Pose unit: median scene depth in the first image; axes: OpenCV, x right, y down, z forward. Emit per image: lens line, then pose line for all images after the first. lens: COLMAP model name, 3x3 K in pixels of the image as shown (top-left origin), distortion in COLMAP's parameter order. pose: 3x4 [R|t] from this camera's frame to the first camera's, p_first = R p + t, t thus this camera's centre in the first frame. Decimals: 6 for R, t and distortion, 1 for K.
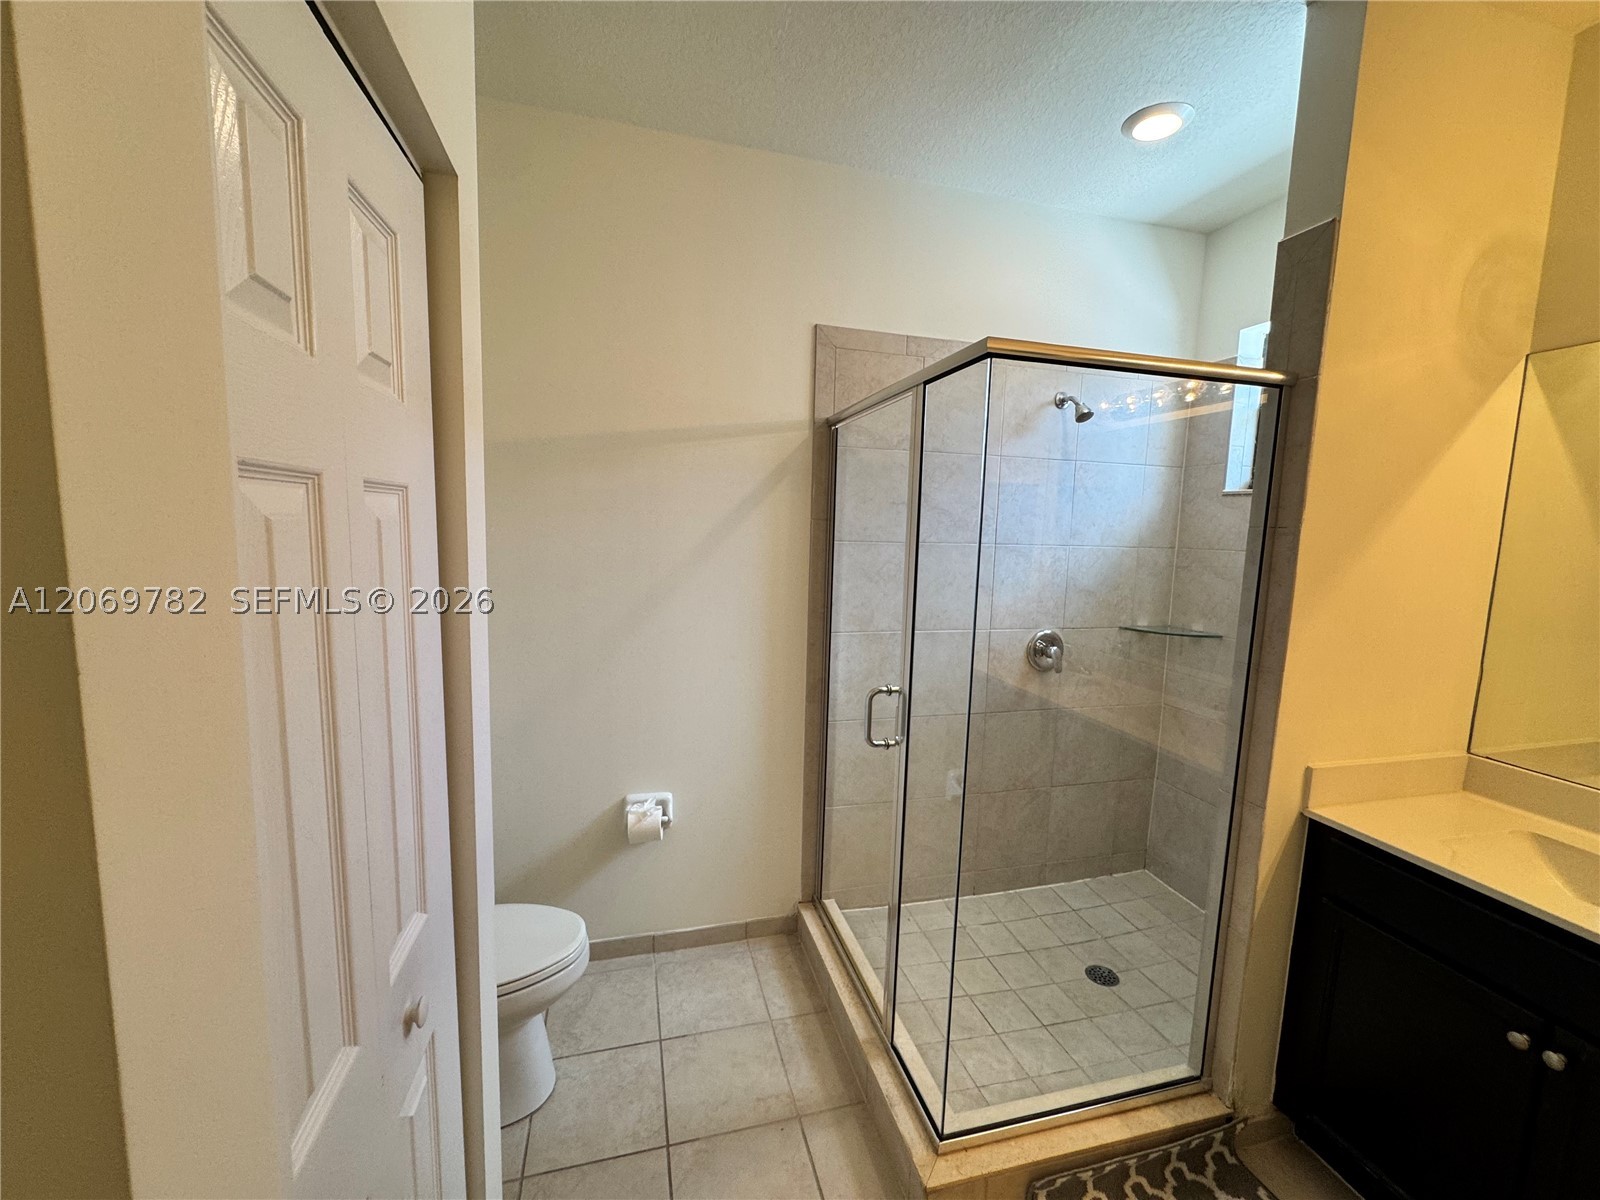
lens RADIAL K [[640.0, 0, 800.7], [0, 640.0, 600.0], [0, 0, 1]] dist [-0.004202, 0.000925]
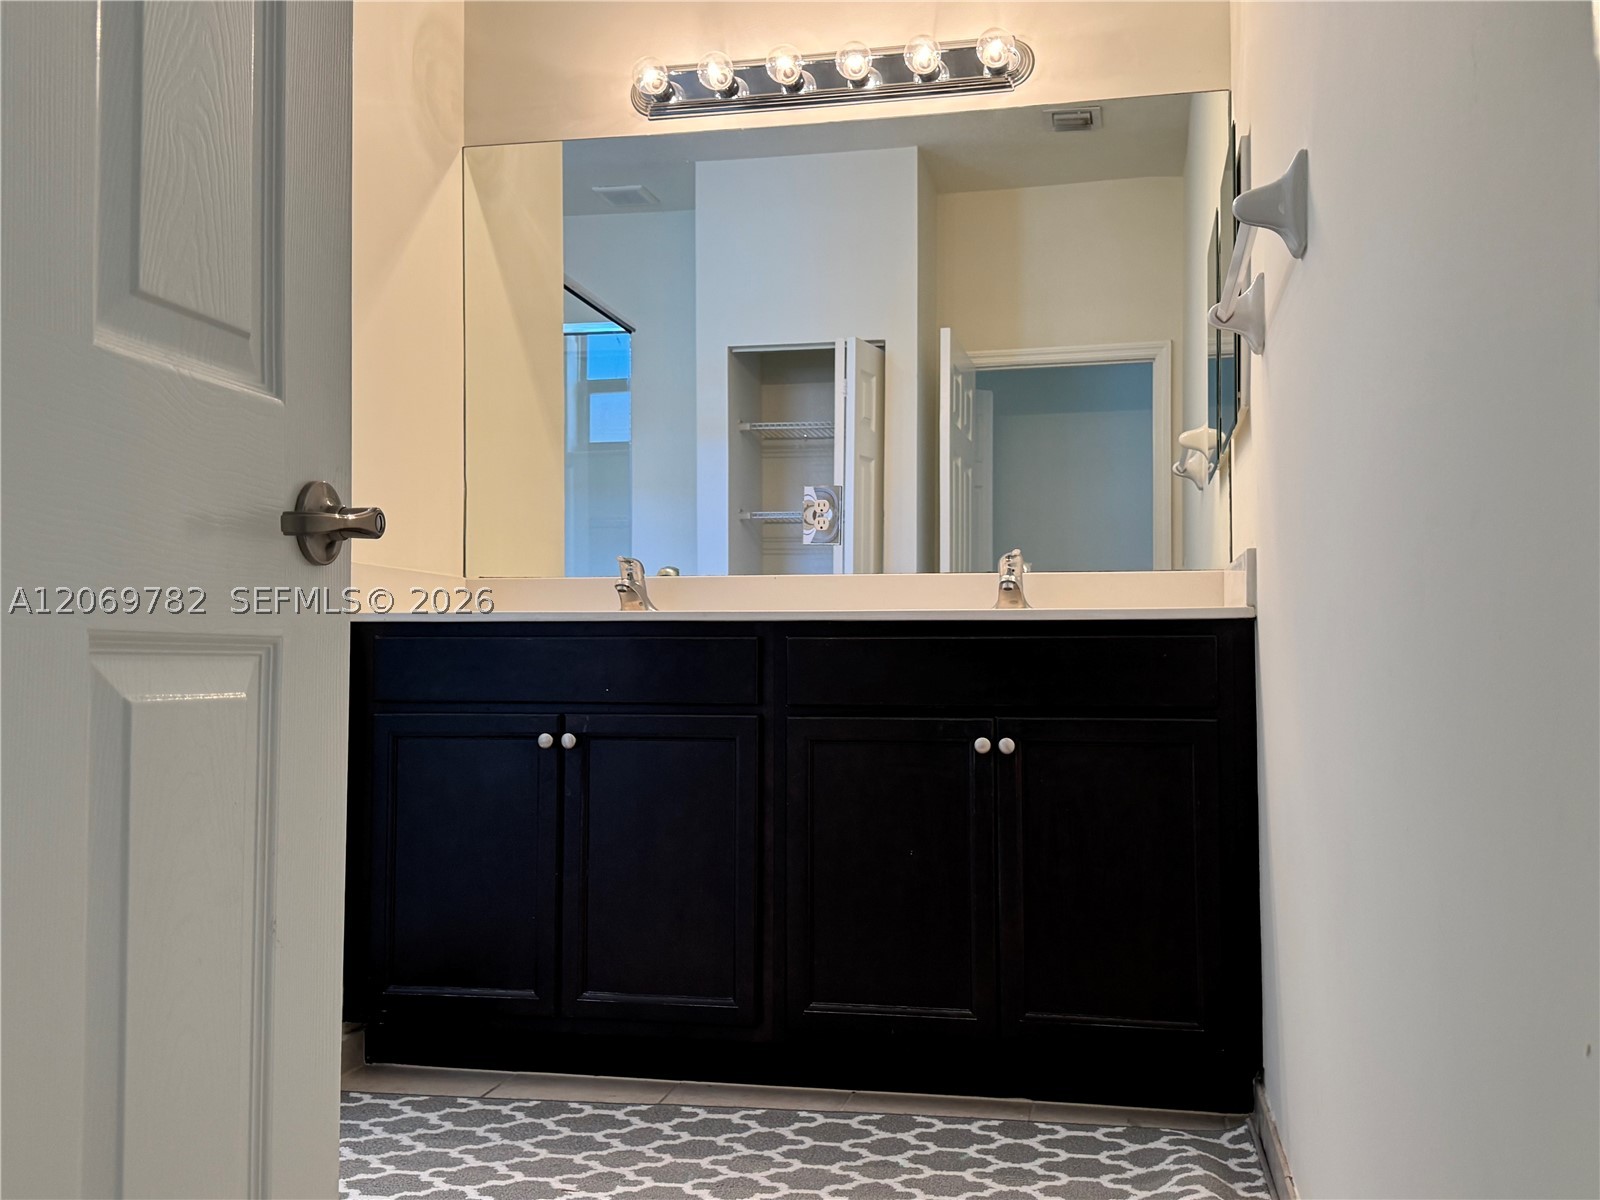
lens RADIAL K [[1570.2, 0, 803.5], [0, 1570.2, 605.7], [0, 0, 1]] dist [0.065739, 0.000000]
pose [[0.456455, 0.004085, 0.889737, -0.671462], [0.112301, 0.991728, -0.062167, 0.455493], [-0.882631, 0.128295, 0.452221, -0.398731]]
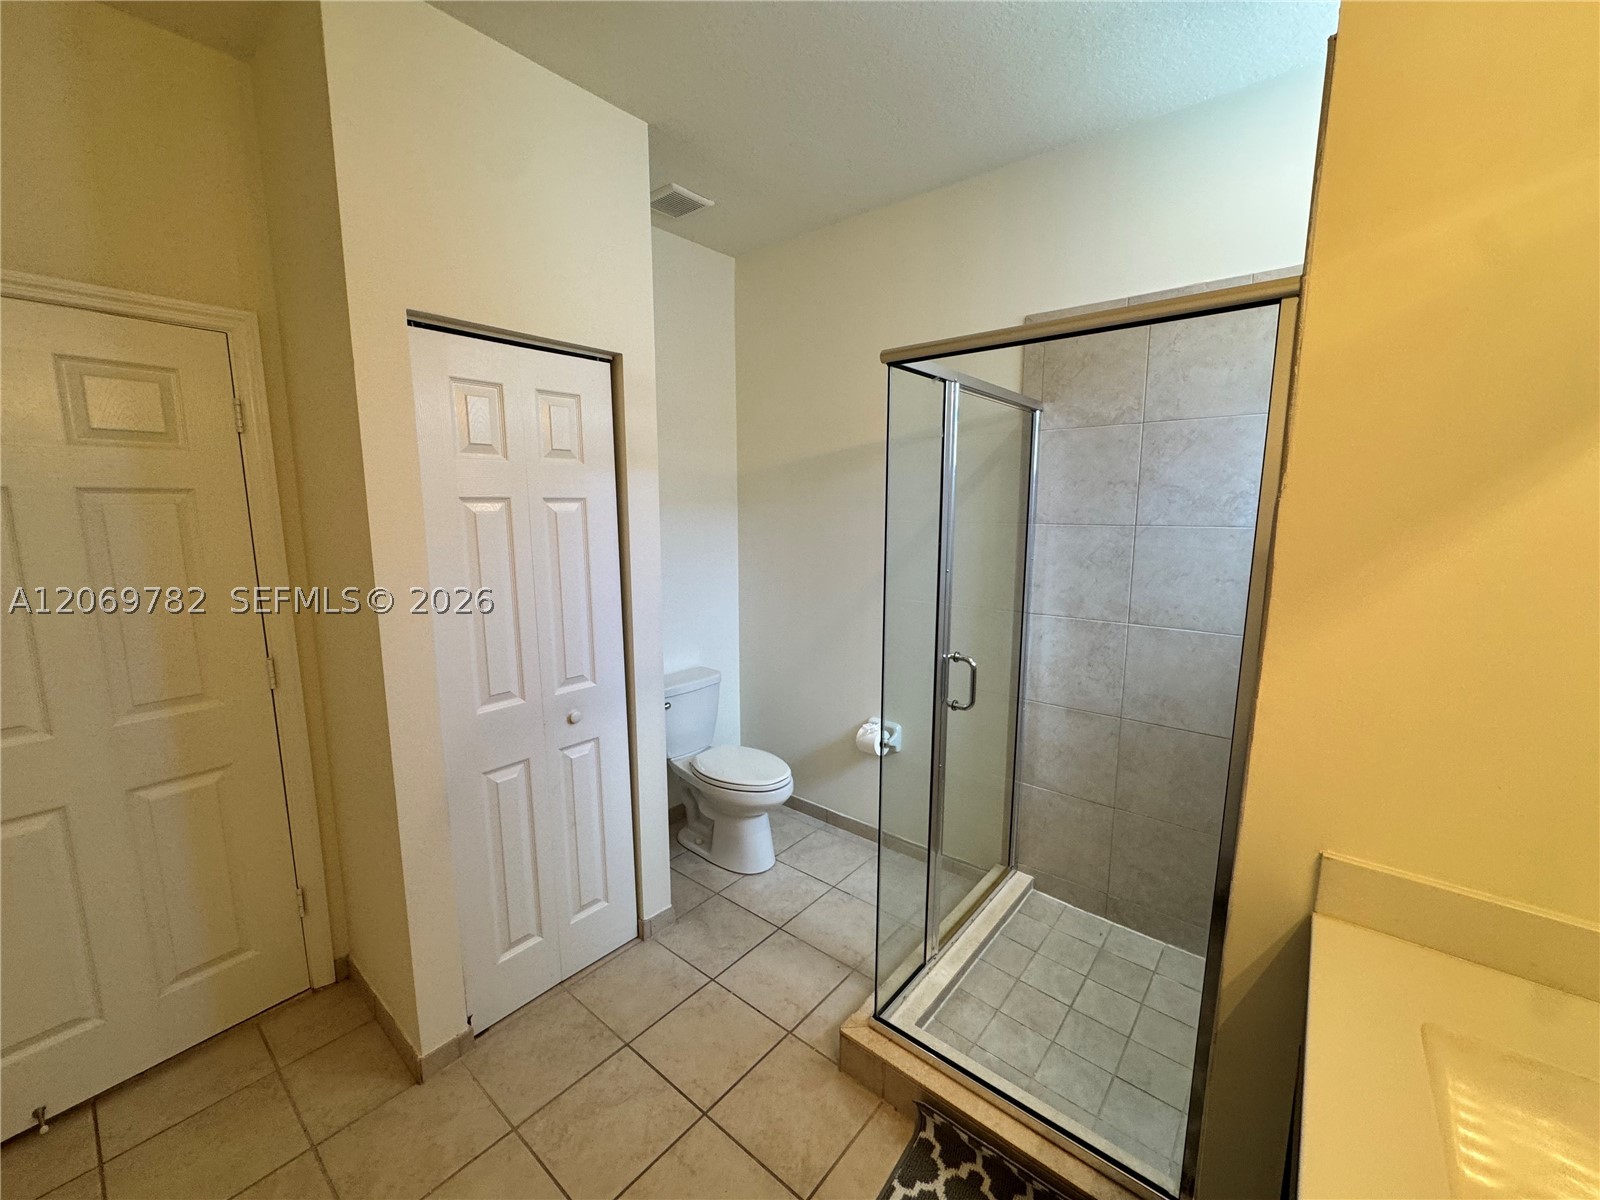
lens RADIAL K [[640.0, 0, 793.7], [0, 640.0, 596.4], [0, 0, 1]] dist [-0.004202, 0.000925]
pose [[0.570588, 0.088567, -0.816447, 0.899942], [-0.073154, 0.995697, 0.056886, -0.008954], [0.817972, 0.027267, 0.574612, 0.131119]]
